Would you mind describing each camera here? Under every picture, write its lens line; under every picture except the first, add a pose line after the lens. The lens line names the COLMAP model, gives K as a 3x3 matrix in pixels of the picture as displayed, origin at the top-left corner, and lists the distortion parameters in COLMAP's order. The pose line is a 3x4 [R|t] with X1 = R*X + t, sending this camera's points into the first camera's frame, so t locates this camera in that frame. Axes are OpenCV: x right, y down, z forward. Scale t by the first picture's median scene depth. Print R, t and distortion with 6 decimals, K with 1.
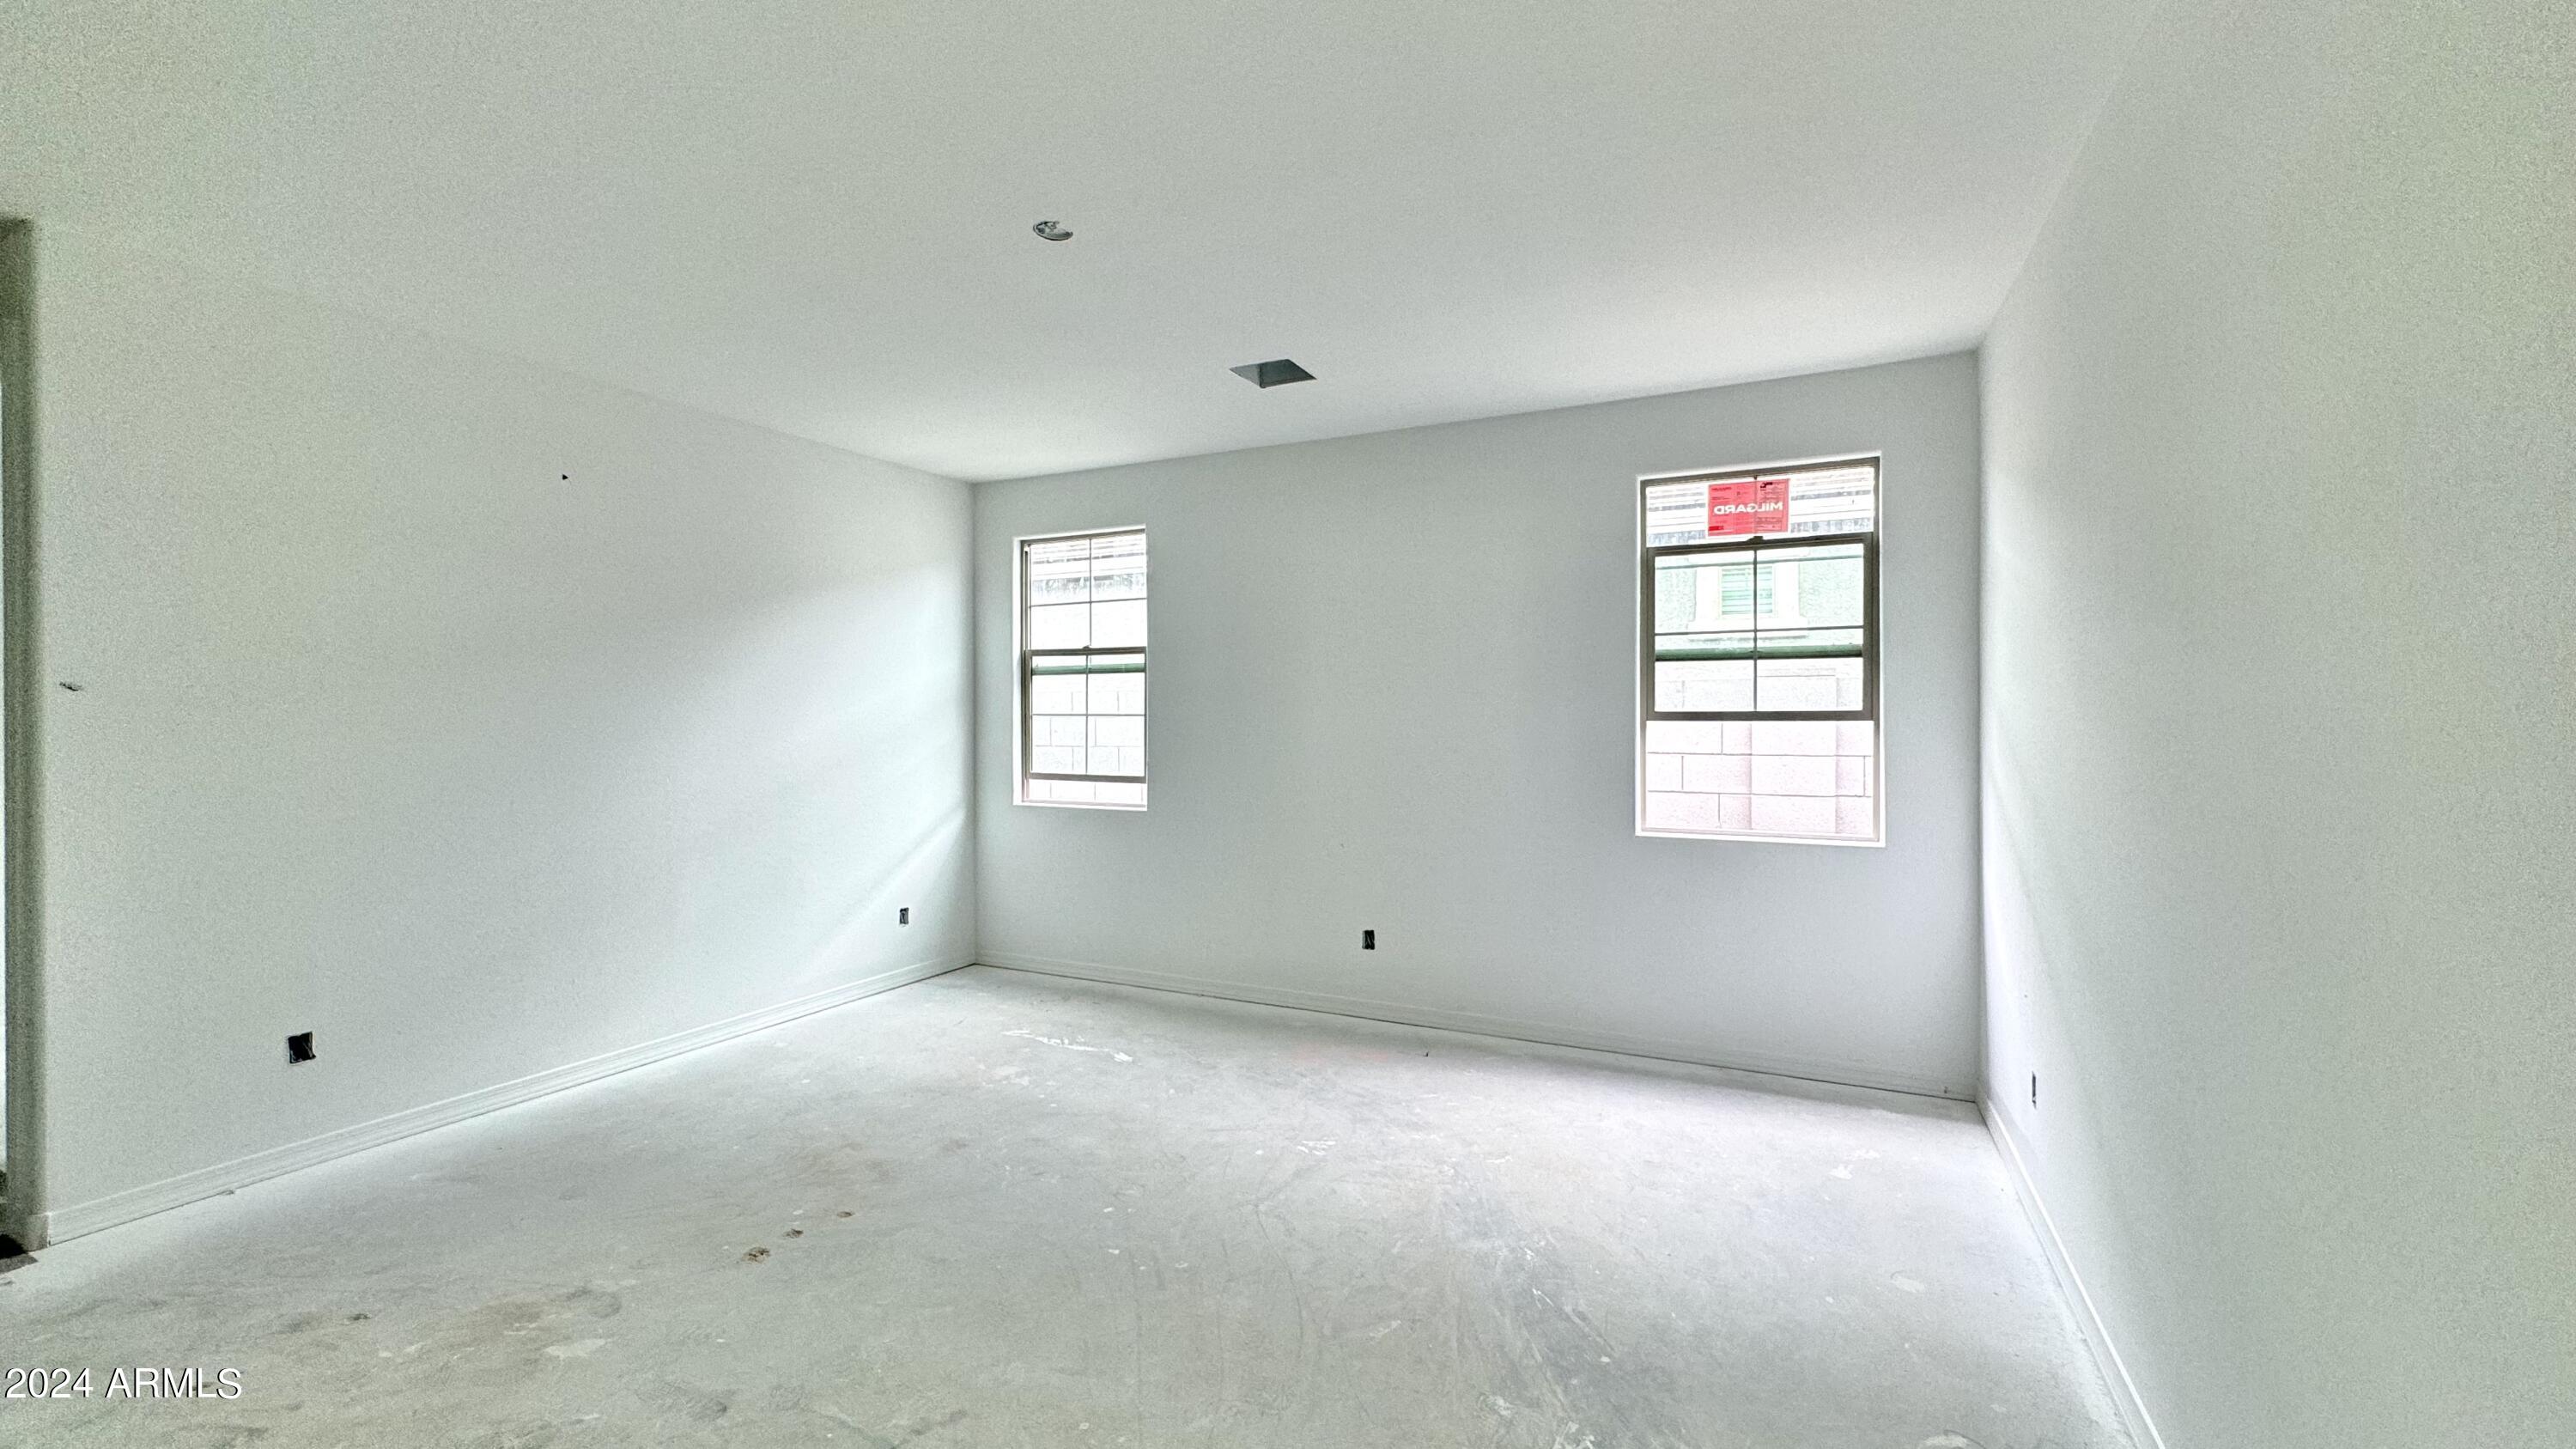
lens RADIAL K [[1028.8, 0, 1288.4], [0, 1028.8, 722.1], [0, 0, 1]] dist [-0.001080, -0.000125]
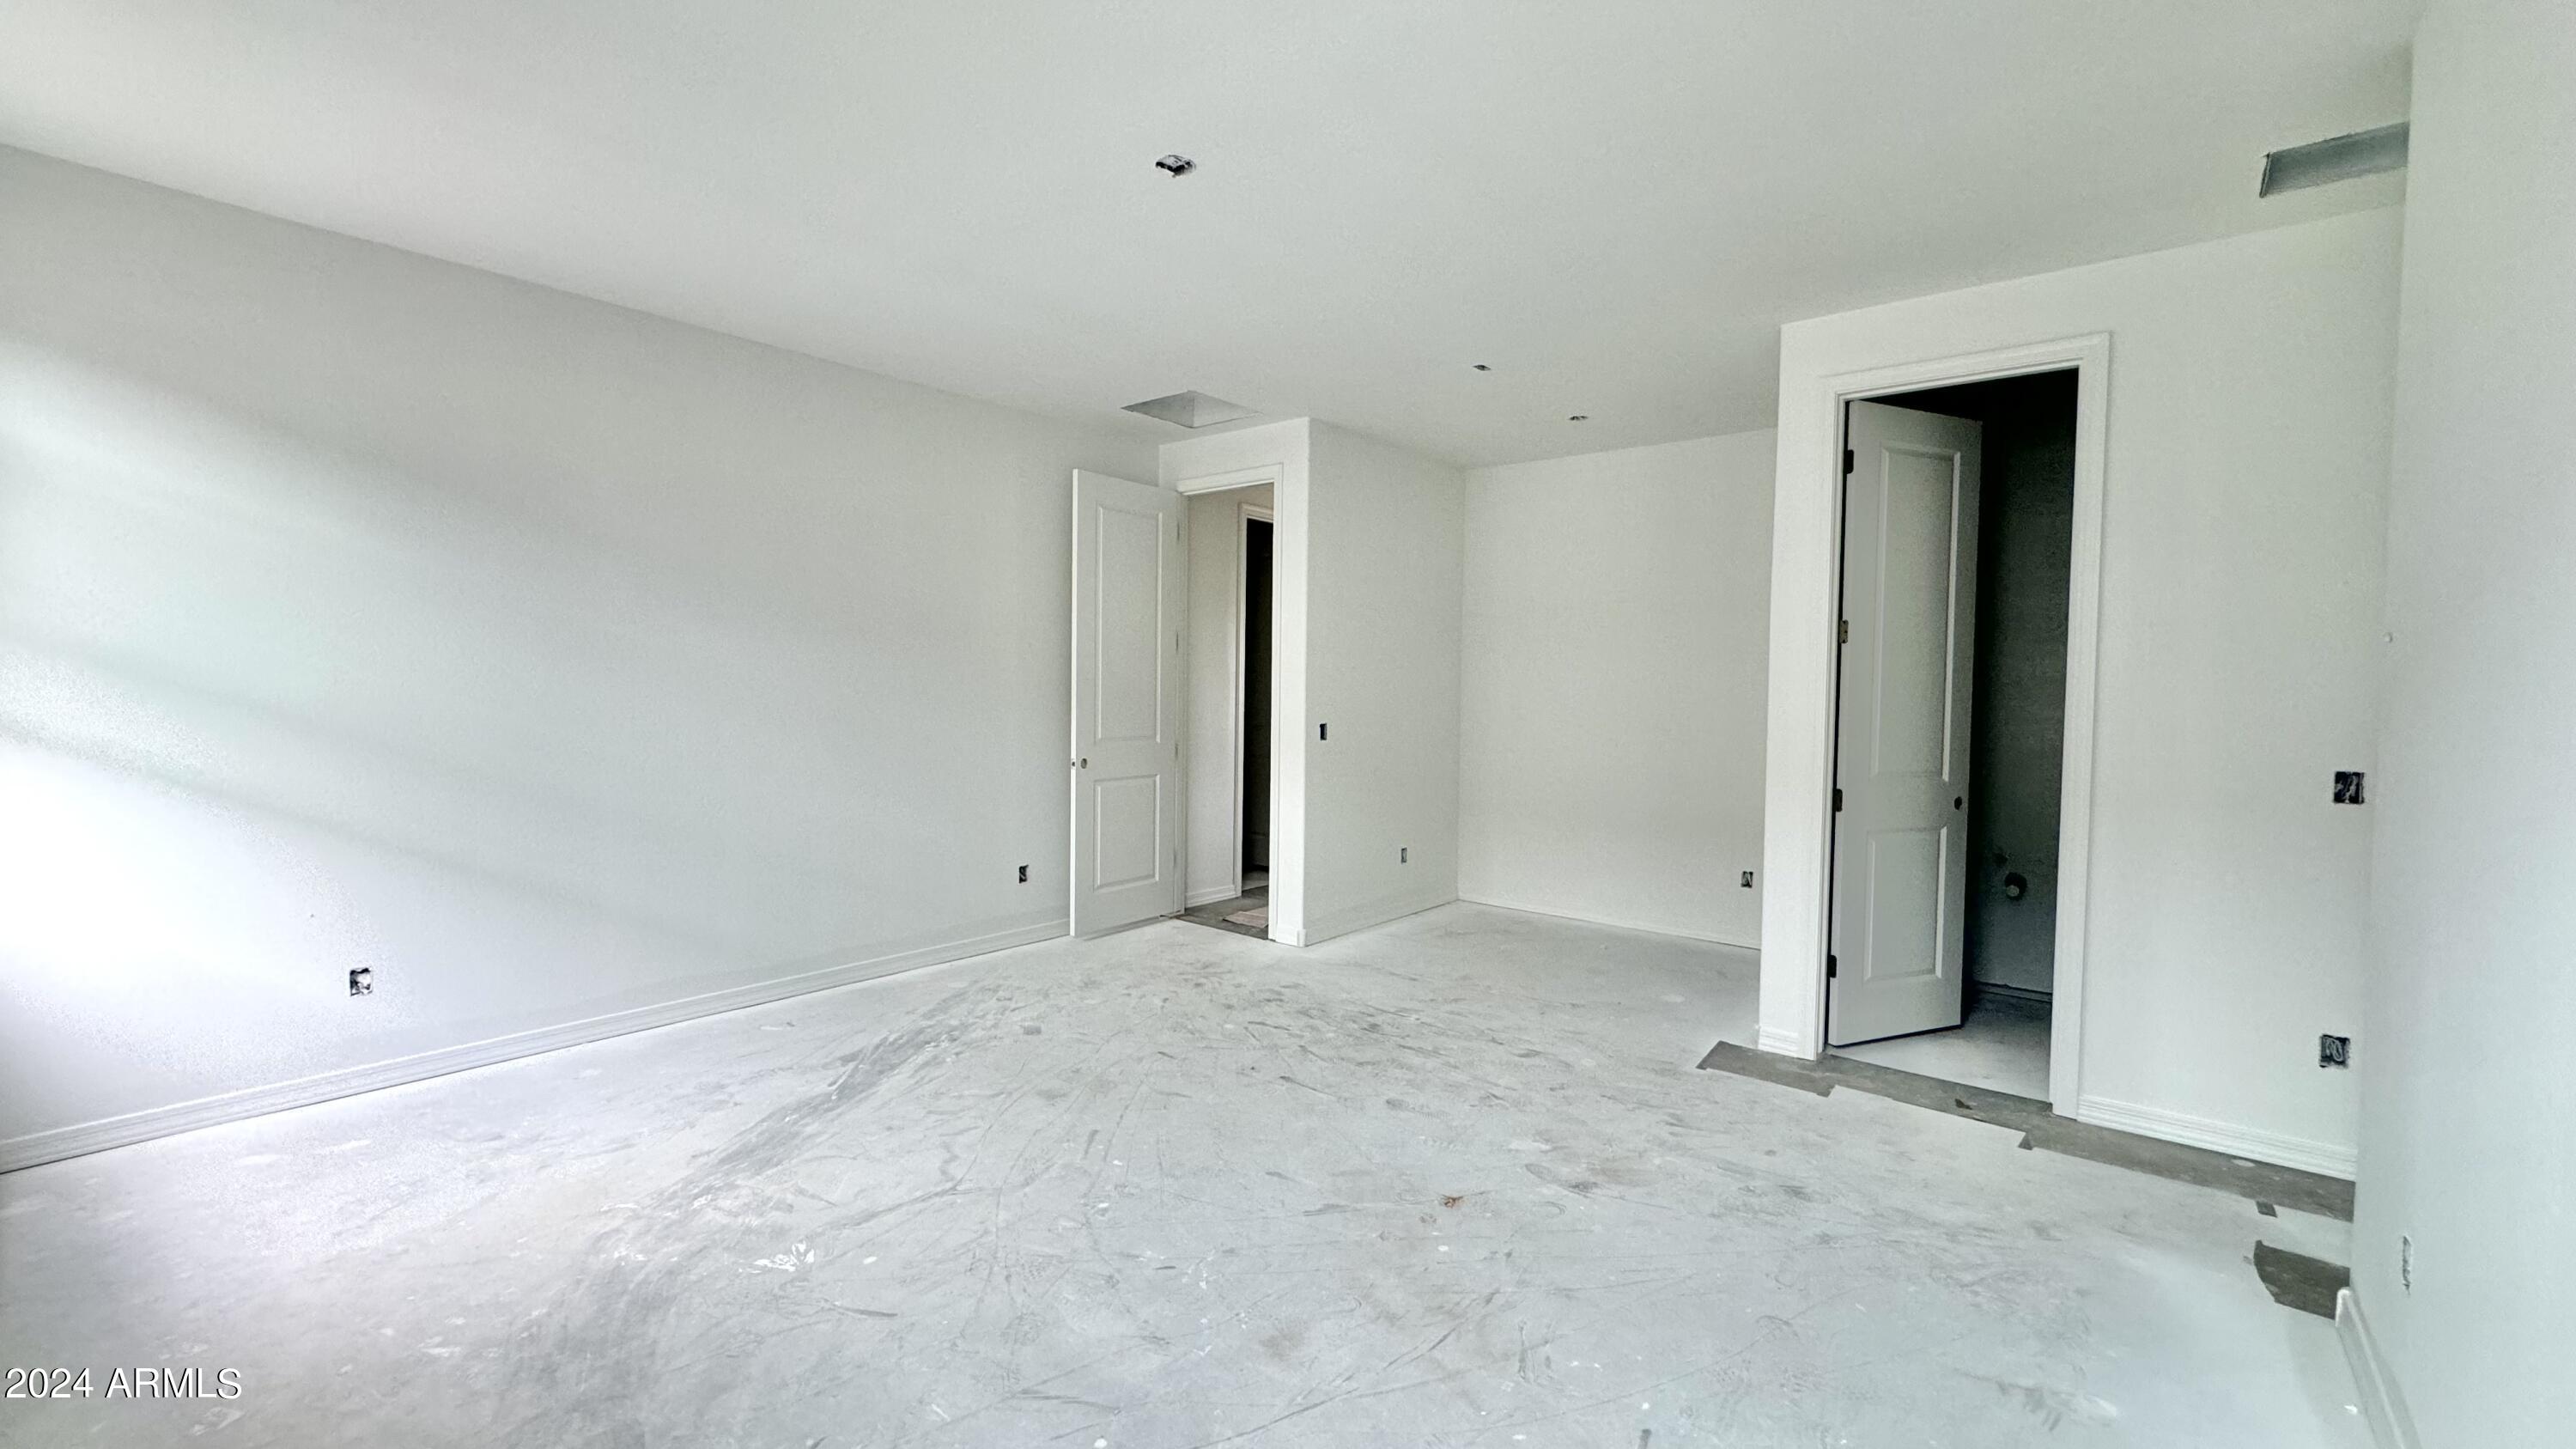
lens RADIAL K [[1028.8, 0, 1288.4], [0, 1028.8, 722.1], [0, 0, 1]] dist [-0.001080, -0.000125]
pose [[-0.974836, -0.019235, 0.222092, -0.492584], [-0.011194, 0.999237, 0.037409, 0.009745], [-0.222642, 0.033982, -0.974308, 1.711071]]
